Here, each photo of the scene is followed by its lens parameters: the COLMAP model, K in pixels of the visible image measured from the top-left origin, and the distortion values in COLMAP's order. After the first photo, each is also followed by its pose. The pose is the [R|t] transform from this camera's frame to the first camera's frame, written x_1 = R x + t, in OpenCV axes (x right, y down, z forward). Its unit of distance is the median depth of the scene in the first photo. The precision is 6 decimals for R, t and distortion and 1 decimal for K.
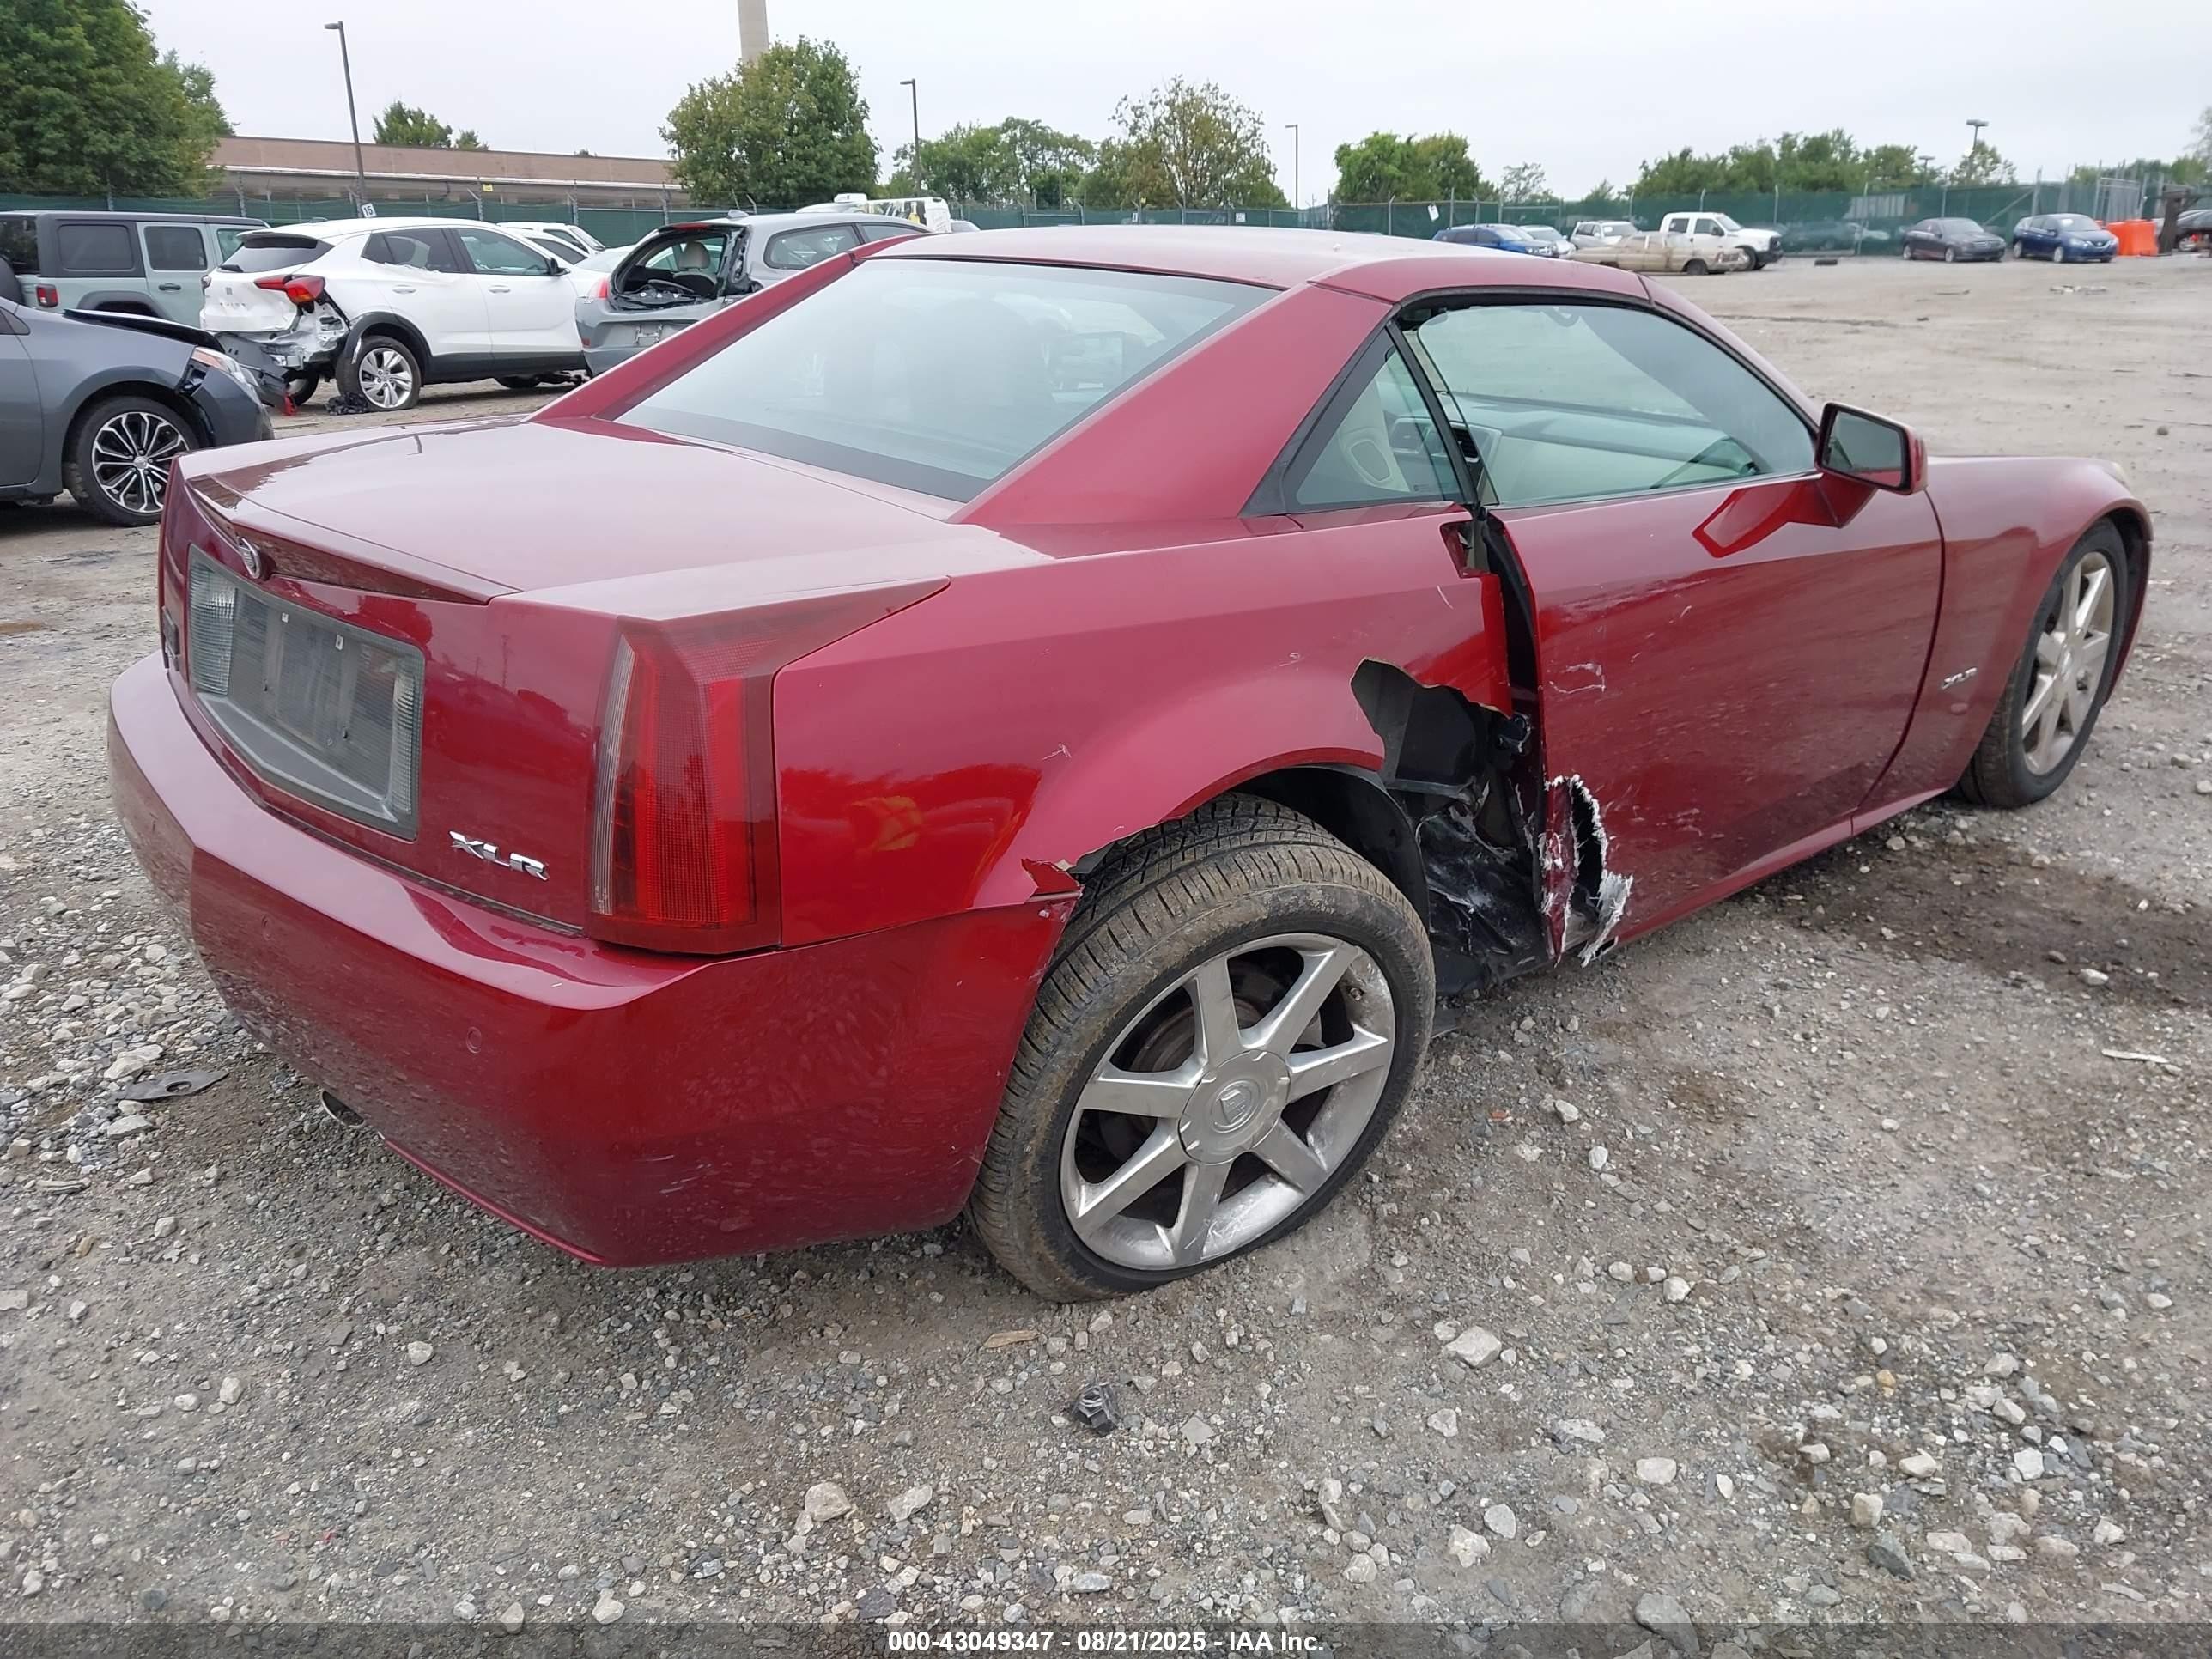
lens RADIAL K [[1753.1, 0, 1087.4], [0, 1753.1, 848.4], [0, 0, 1]] dist [0.030560, -0.025412]
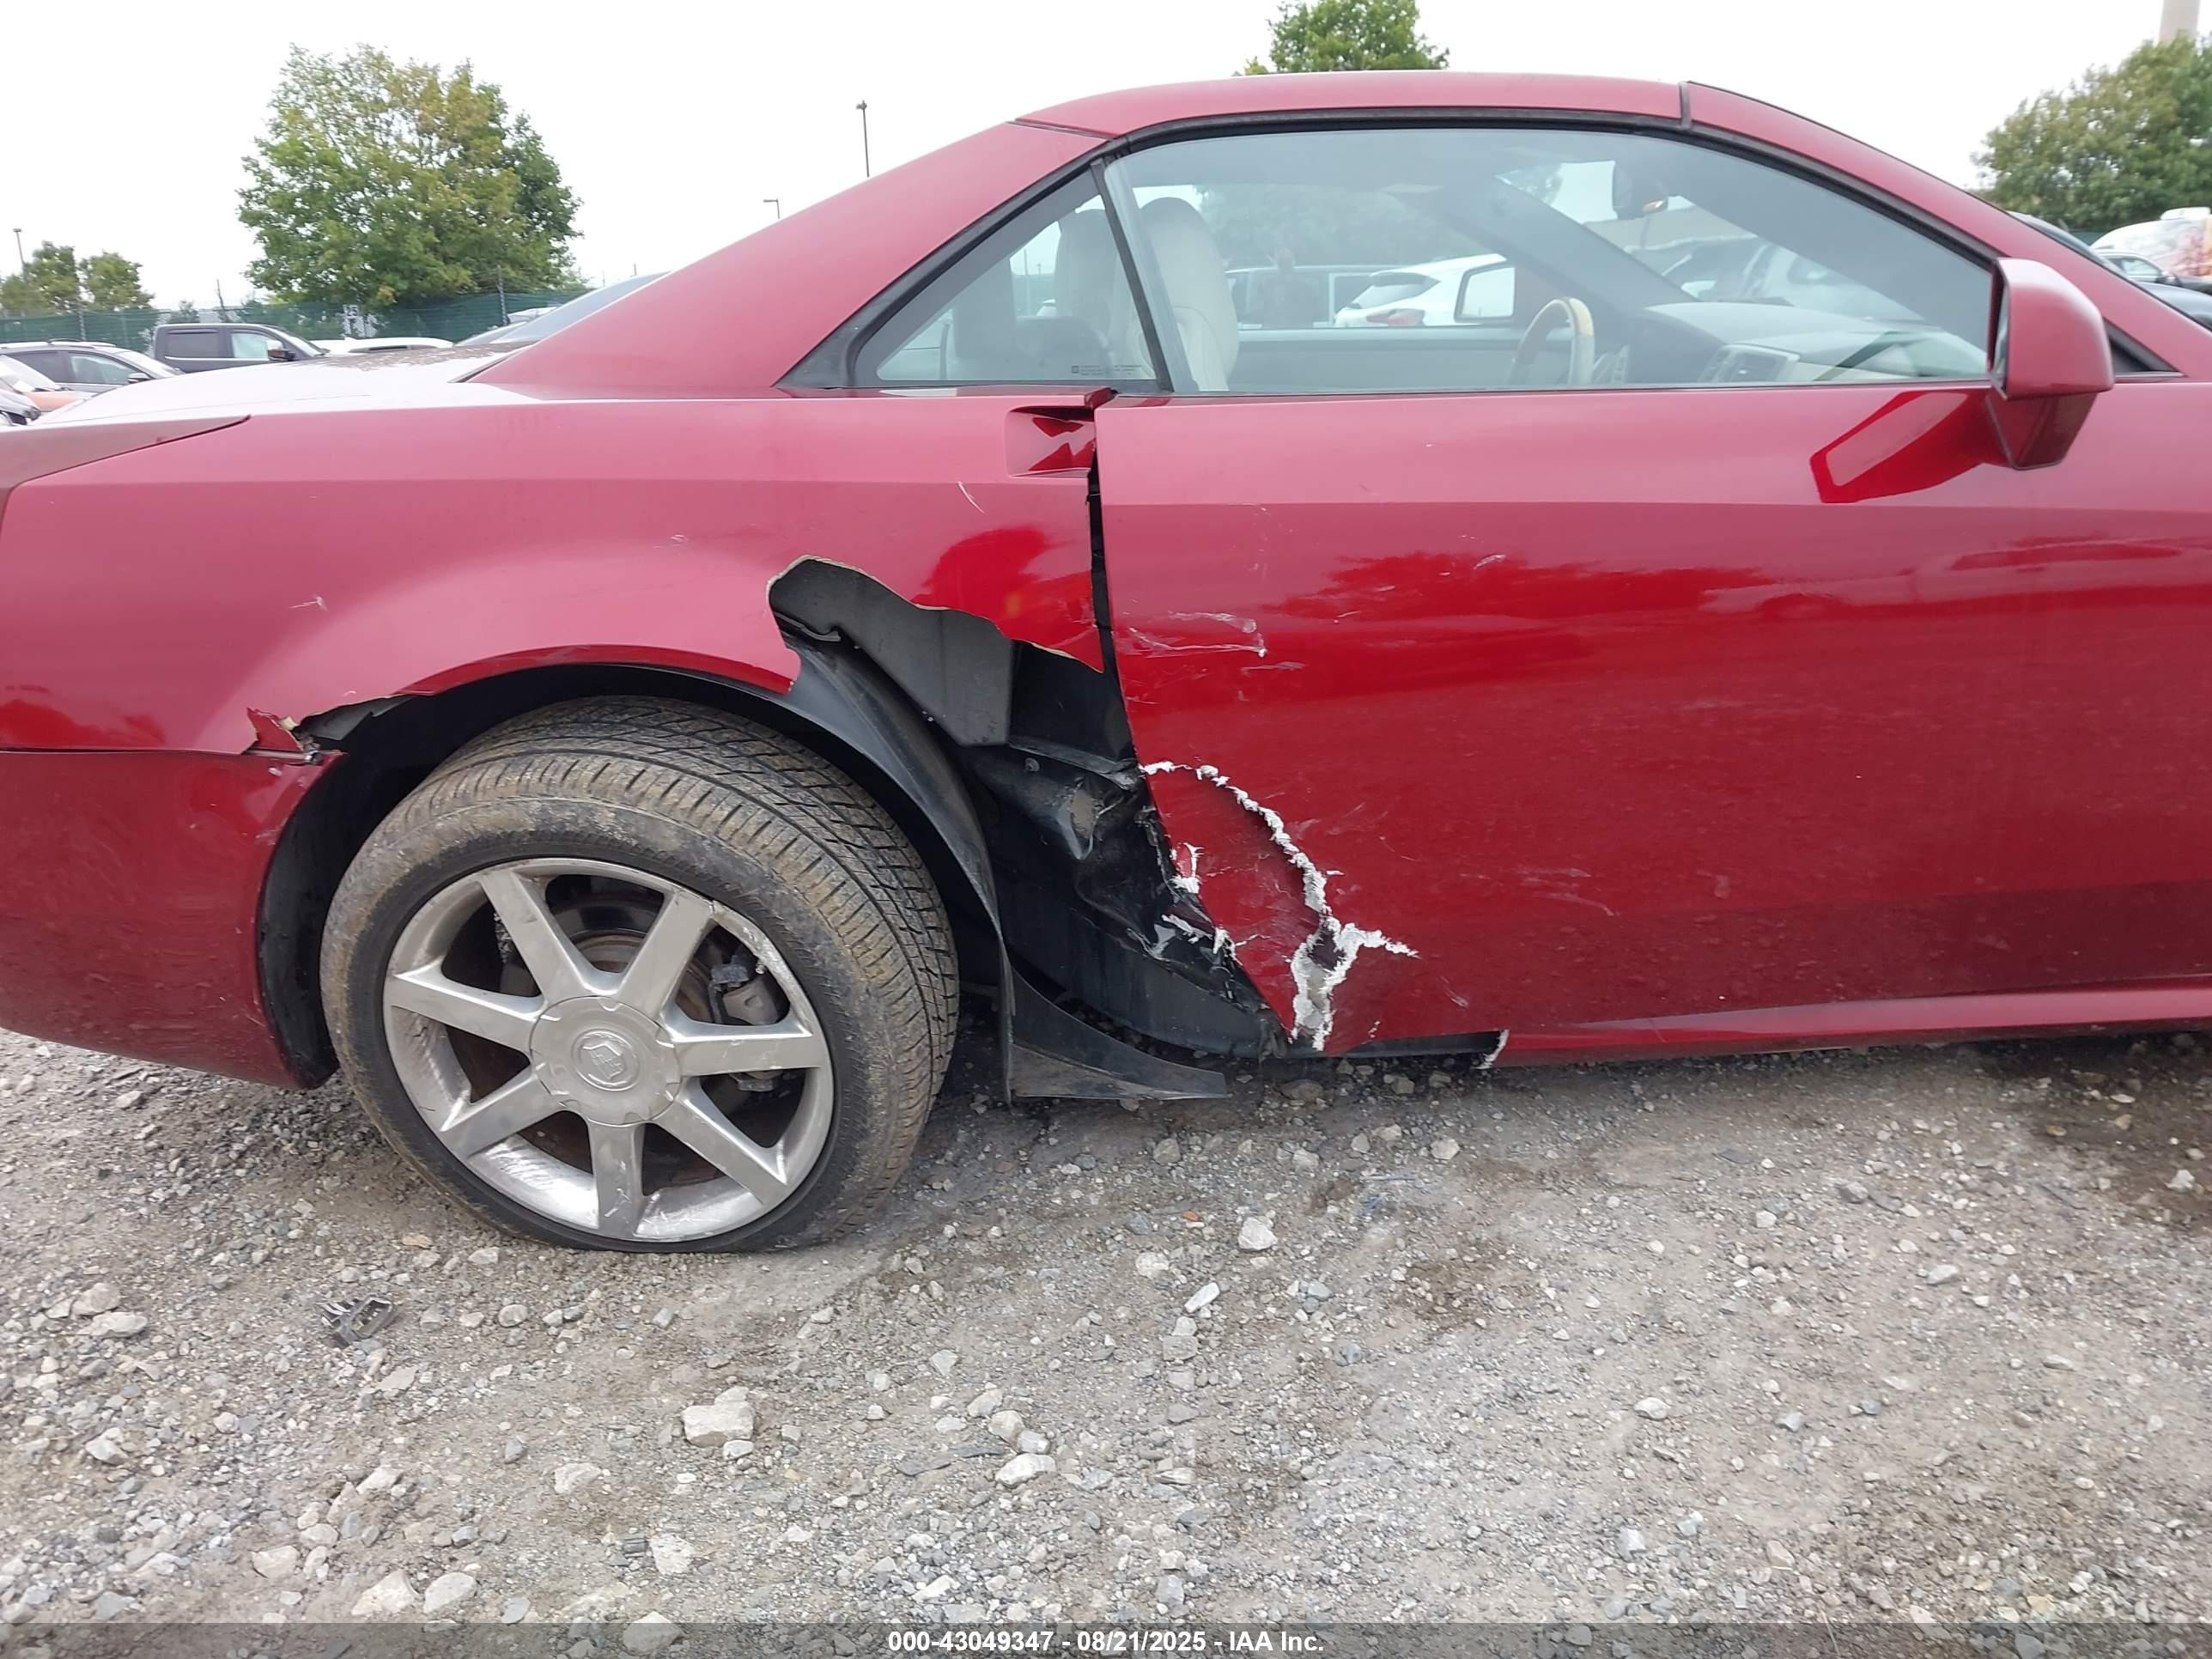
lens RADIAL K [[1753.1, 0, 1090.8], [0, 1753.1, 845.4], [0, 0, 1]] dist [0.030560, -0.025412]
pose [[0.765233, 0.154595, -0.624915, 0.625421], [-0.173045, 0.984406, 0.031628, -0.020348], [0.620059, 0.083935, 0.780052, 0.361337]]
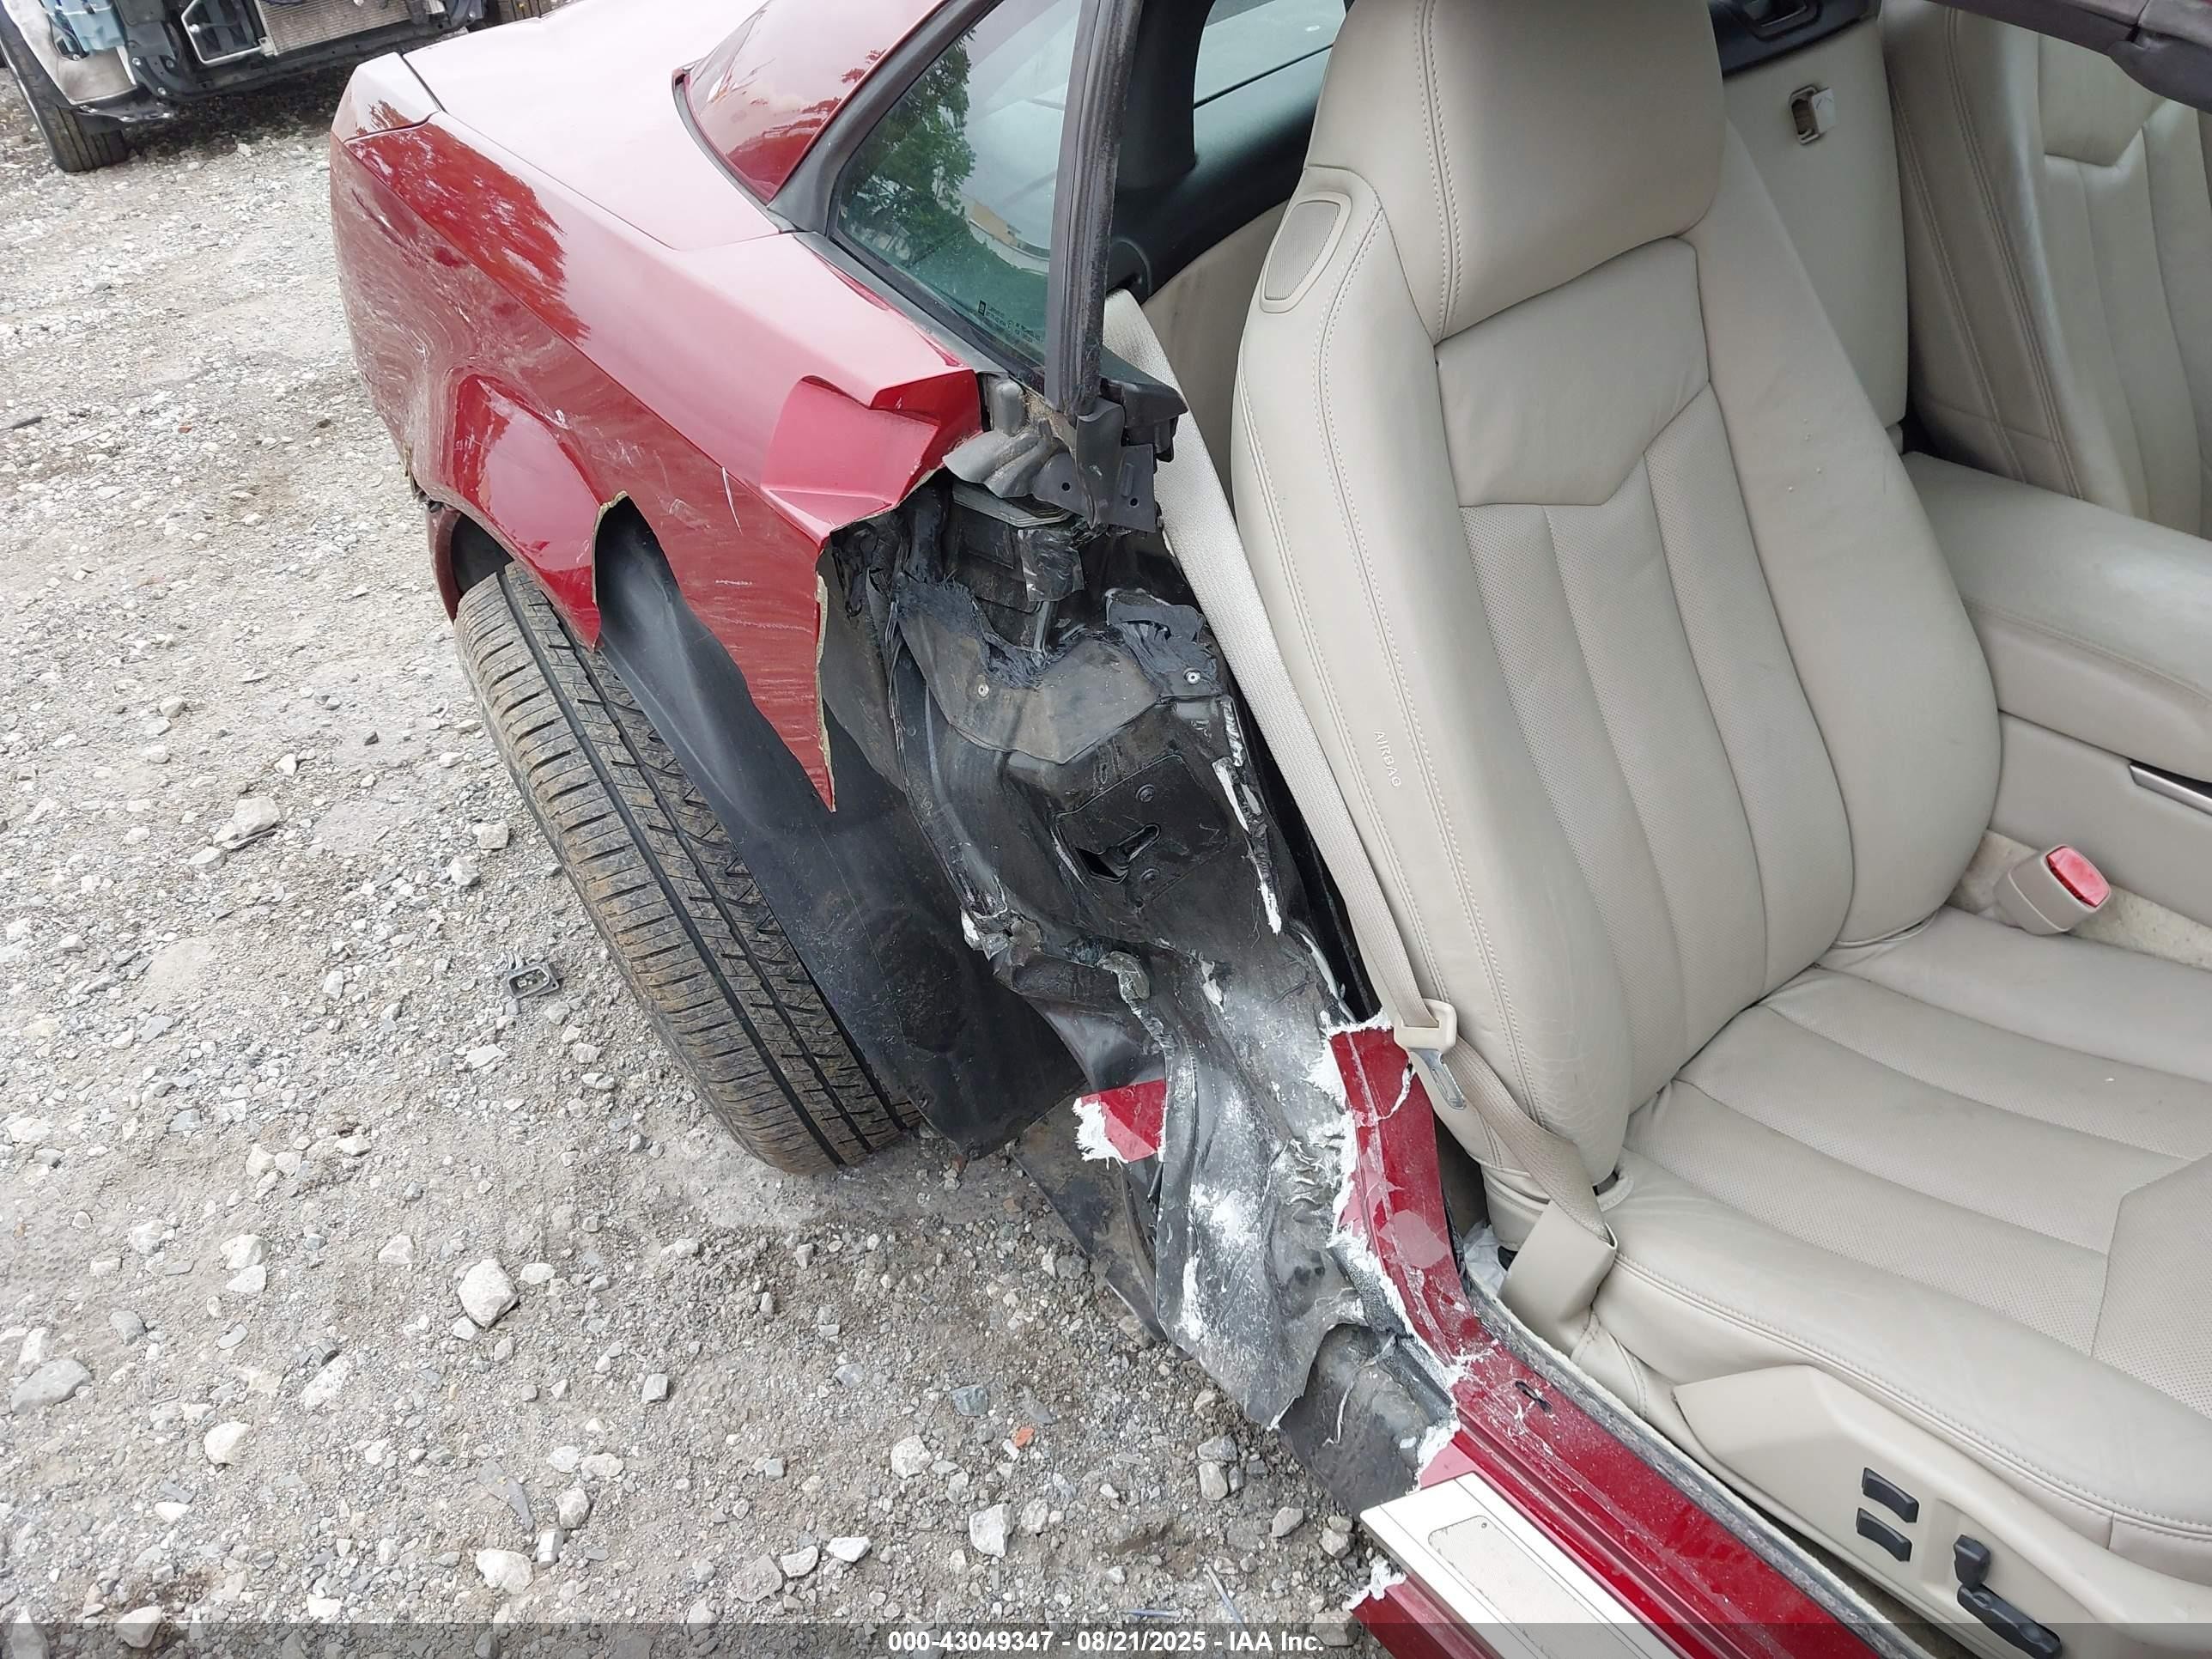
lens RADIAL K [[1753.1, 0, 1095.1], [0, 1753.1, 867.3], [0, 0, 1]] dist [0.030560, -0.025412]
pose [[-0.091694, 0.616687, -0.781850, 0.550679], [-0.248162, 0.746233, 0.617699, -0.335964], [0.964369, 0.250665, 0.084614, 0.897192]]
